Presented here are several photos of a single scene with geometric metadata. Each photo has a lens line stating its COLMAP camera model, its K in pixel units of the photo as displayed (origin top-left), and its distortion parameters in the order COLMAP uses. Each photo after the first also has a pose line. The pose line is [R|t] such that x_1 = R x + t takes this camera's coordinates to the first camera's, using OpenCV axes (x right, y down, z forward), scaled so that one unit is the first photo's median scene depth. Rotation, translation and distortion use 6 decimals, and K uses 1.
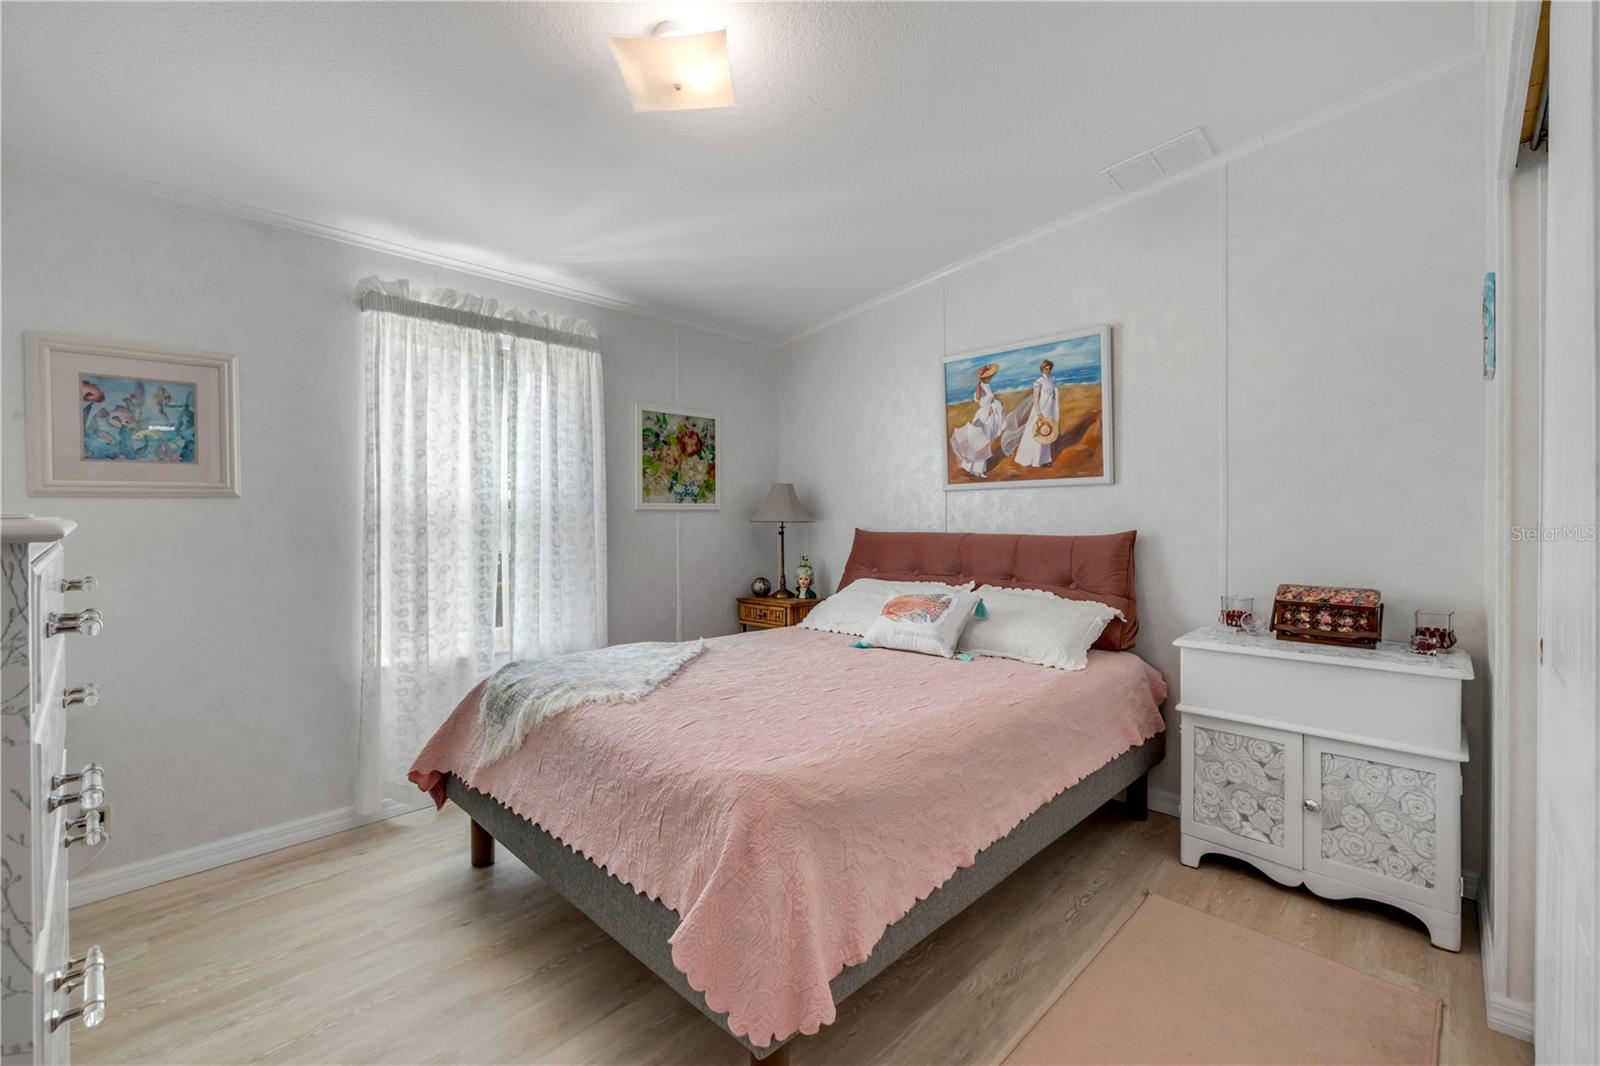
lens RADIAL K [[691.9, 0, 790.7], [0, 691.9, 512.7], [0, 0, 1]] dist [-0.001548, -0.000315]
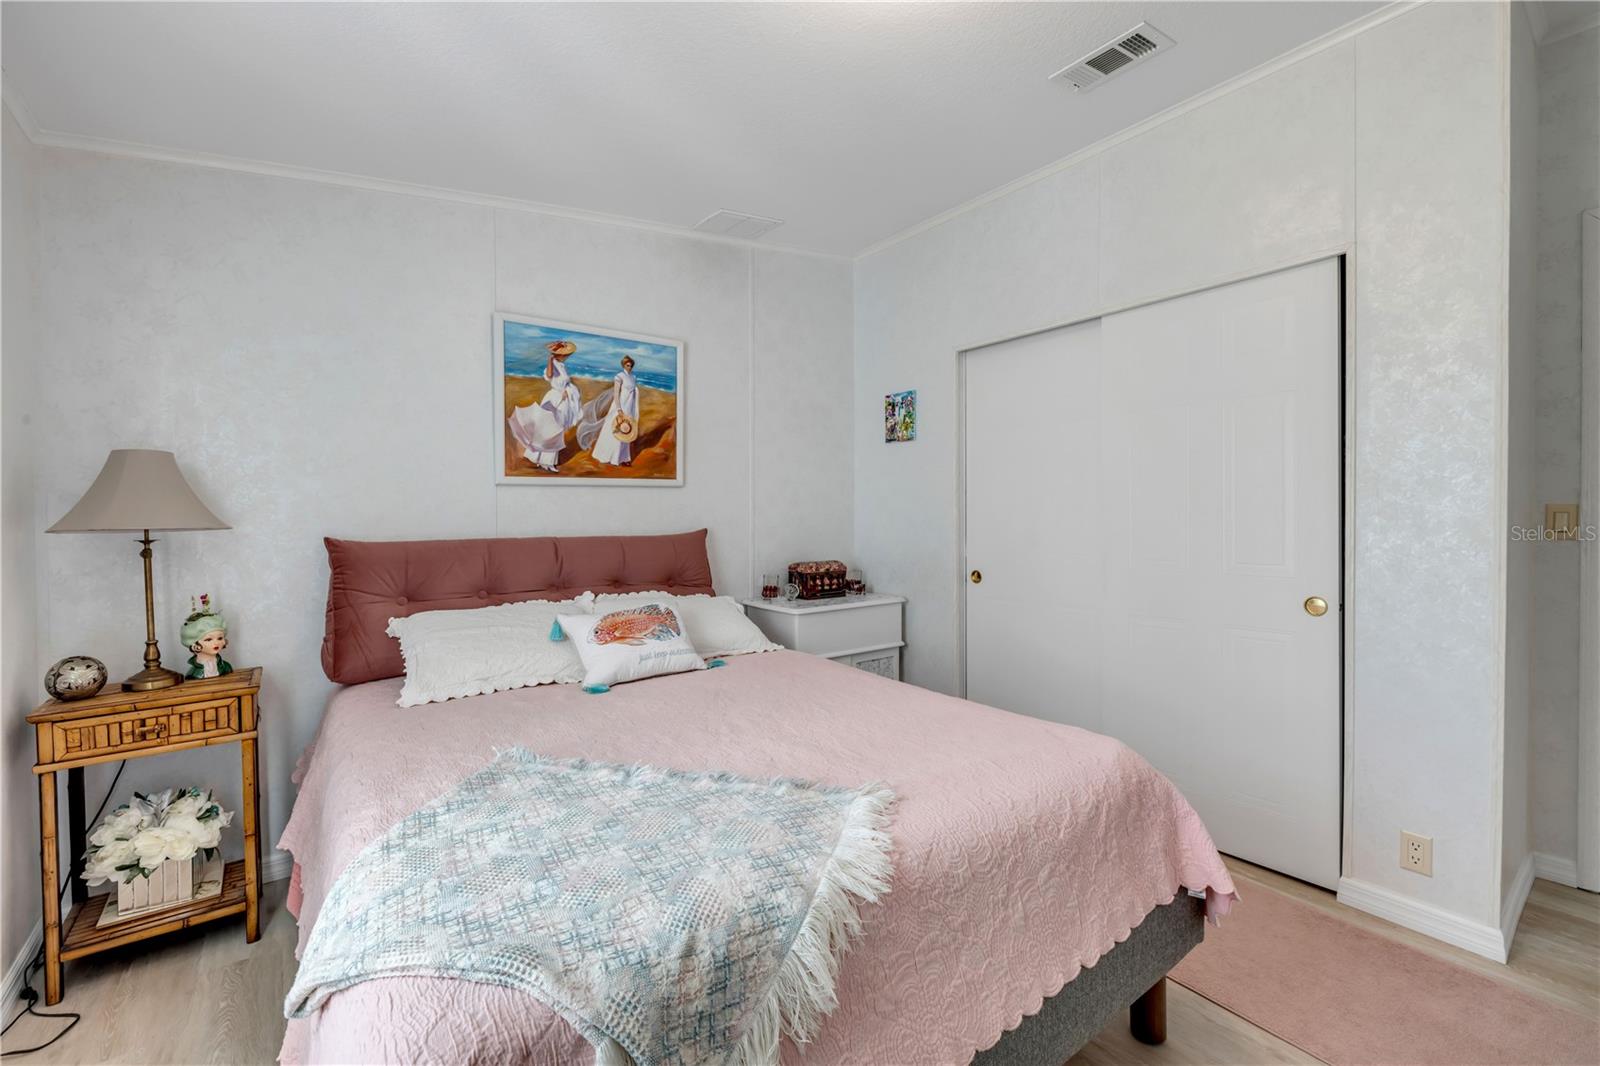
lens RADIAL K [[691.9, 0, 790.7], [0, 691.9, 512.7], [0, 0, 1]] dist [-0.001548, -0.000315]
pose [[0.124378, 0.007322, 0.992208, -0.551916], [0.002246, 0.999968, -0.007661, 0.007543], [-0.992232, 0.003182, 0.124358, 0.632795]]
